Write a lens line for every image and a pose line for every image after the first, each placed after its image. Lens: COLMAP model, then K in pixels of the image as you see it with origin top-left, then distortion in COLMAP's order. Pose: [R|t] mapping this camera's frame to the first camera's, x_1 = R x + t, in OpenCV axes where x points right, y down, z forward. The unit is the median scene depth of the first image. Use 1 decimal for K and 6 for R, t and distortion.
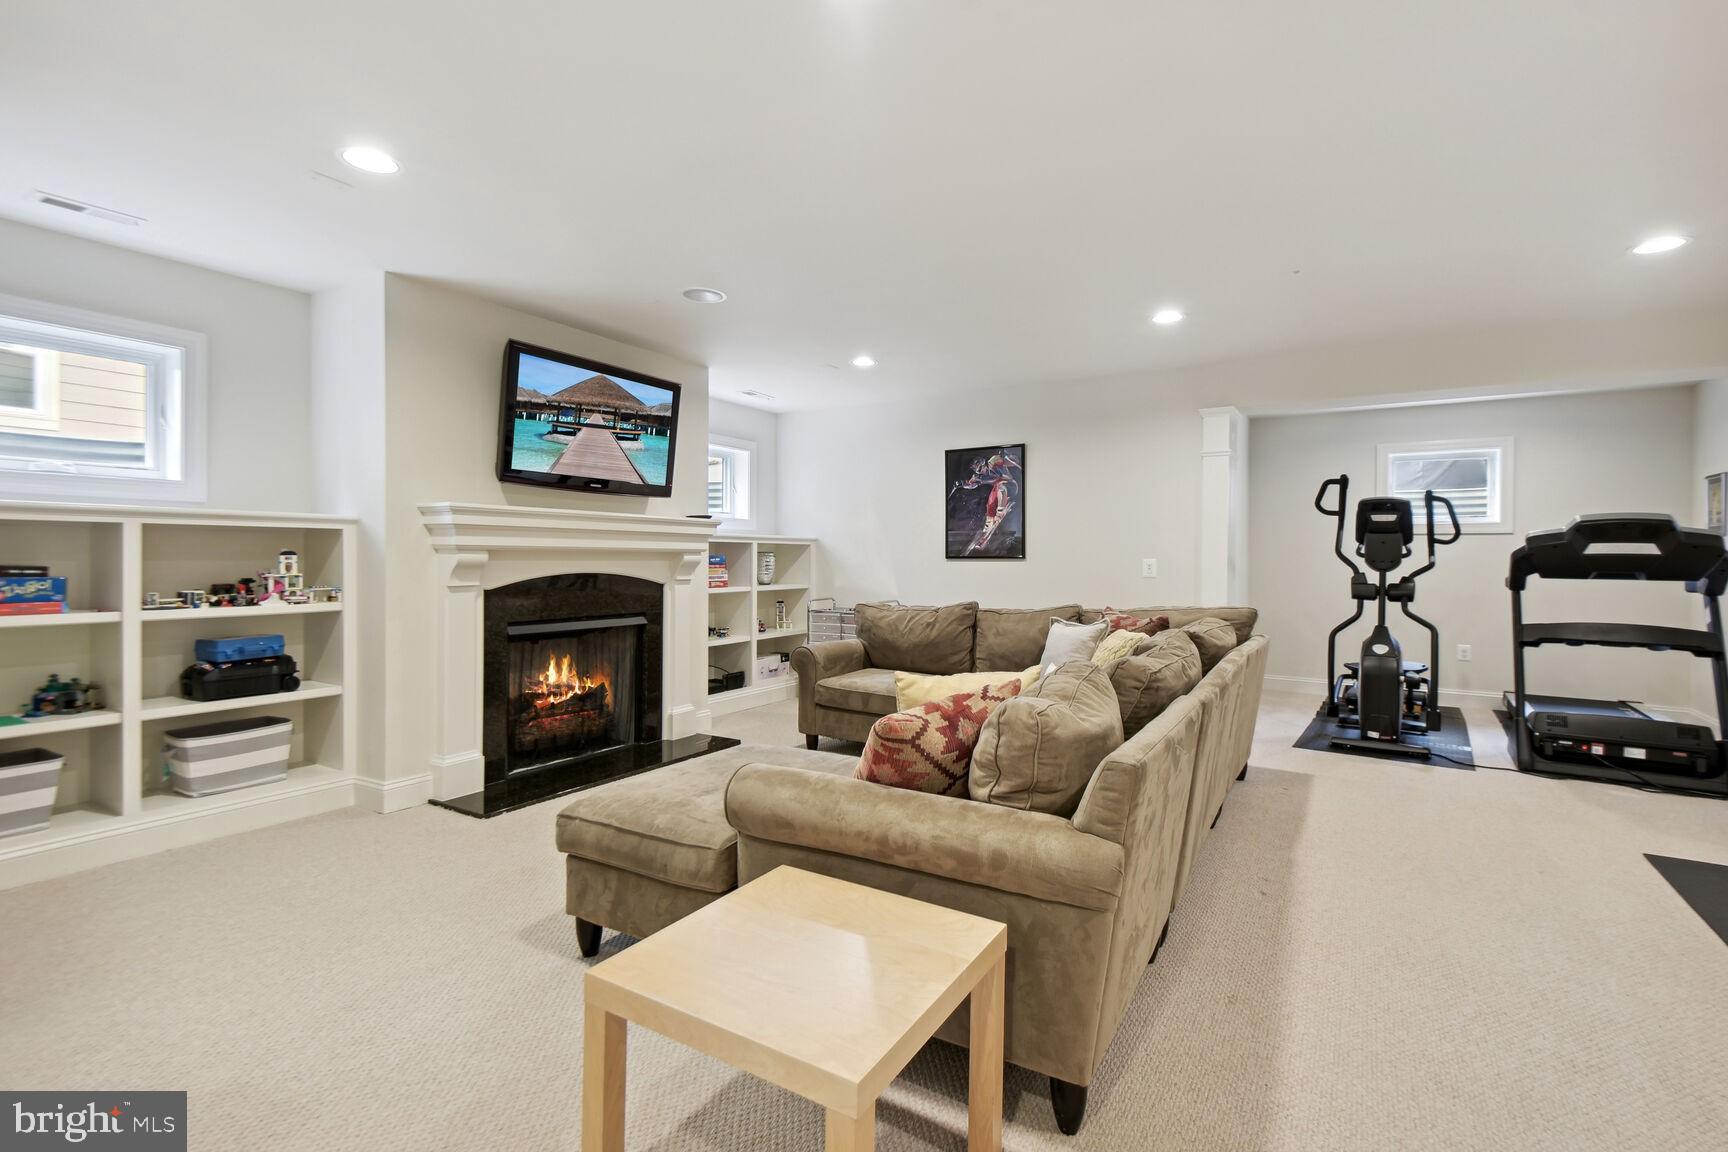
lens RADIAL K [[792.3, 0, 863.9], [0, 792.3, 562.0], [0, 0, 1]] dist [0.024534, -0.016987]
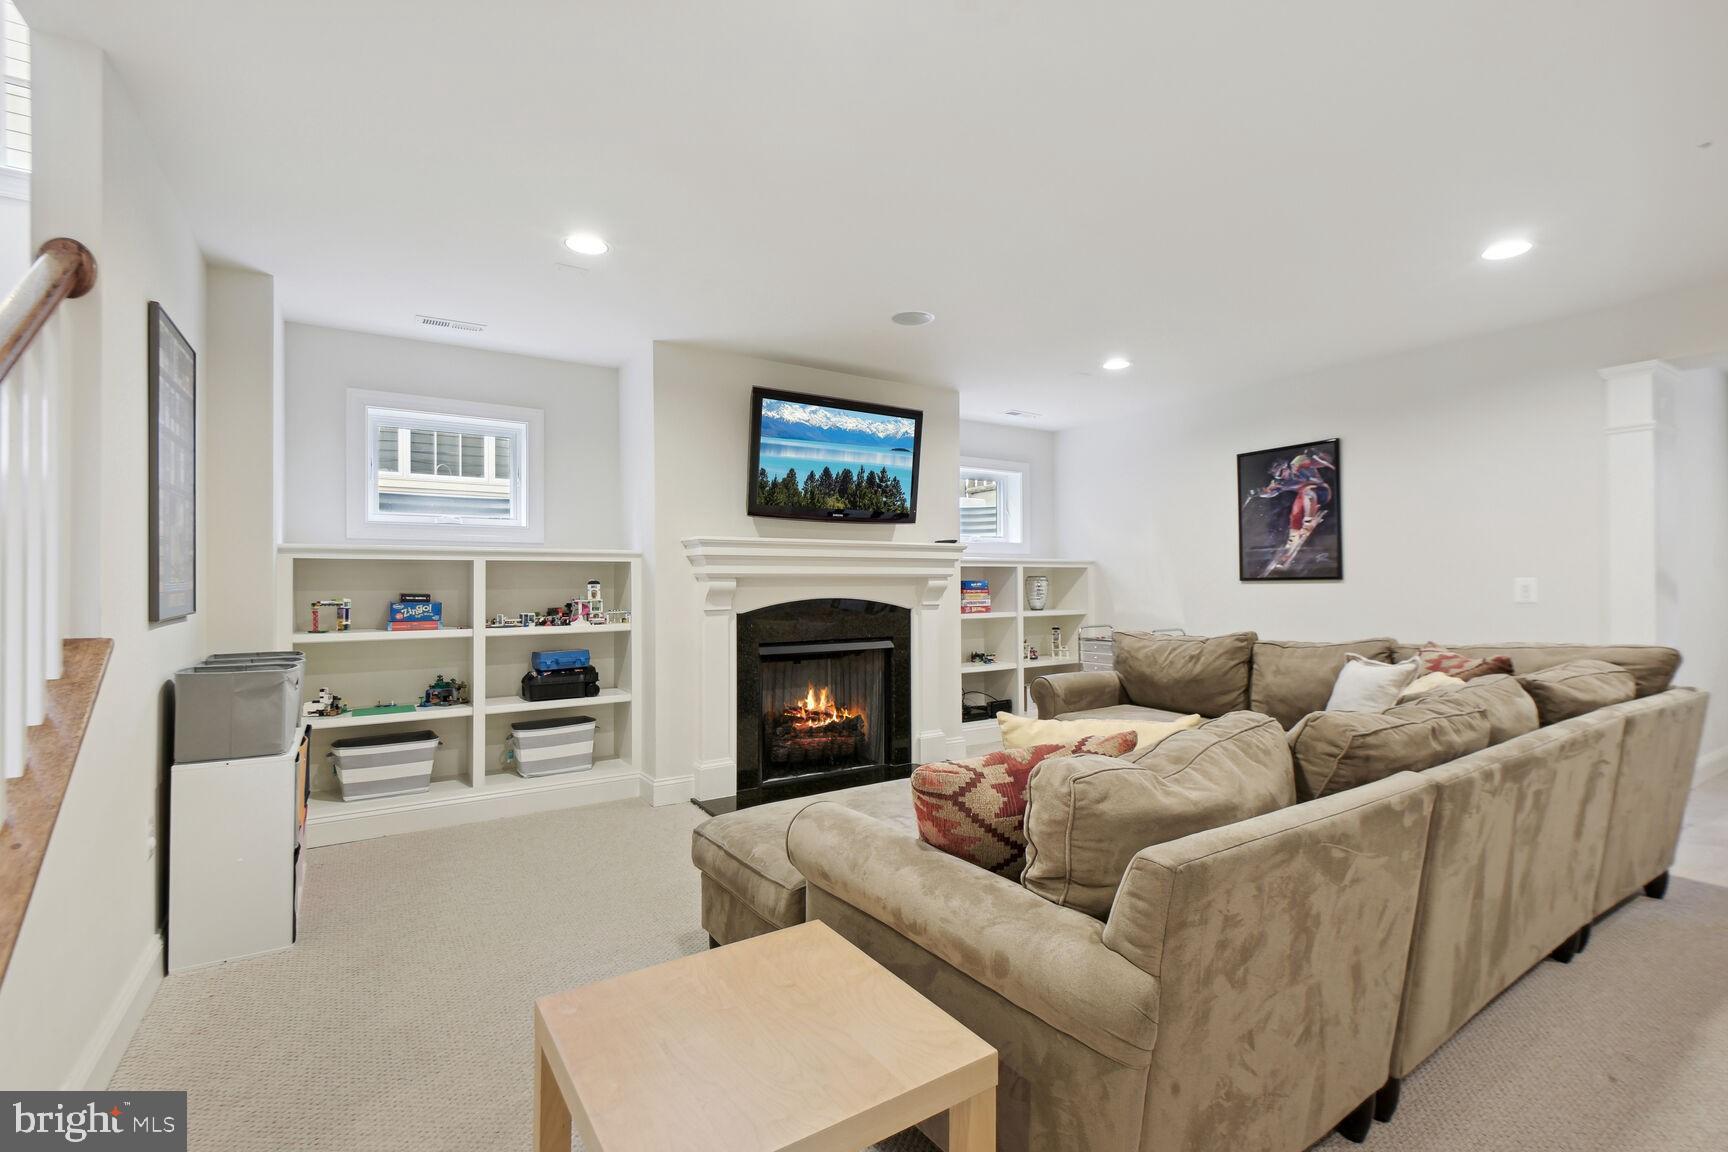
lens RADIAL K [[778.4, 0, 864.0], [0, 778.4, 576.0], [0, 0, 1]] dist [0.032898, -0.030417]
pose [[0.902813, -0.014598, -0.429786, 0.152948], [0.008205, 0.999826, -0.016725, 0.002022], [0.429956, 0.011573, 0.902776, 0.096234]]
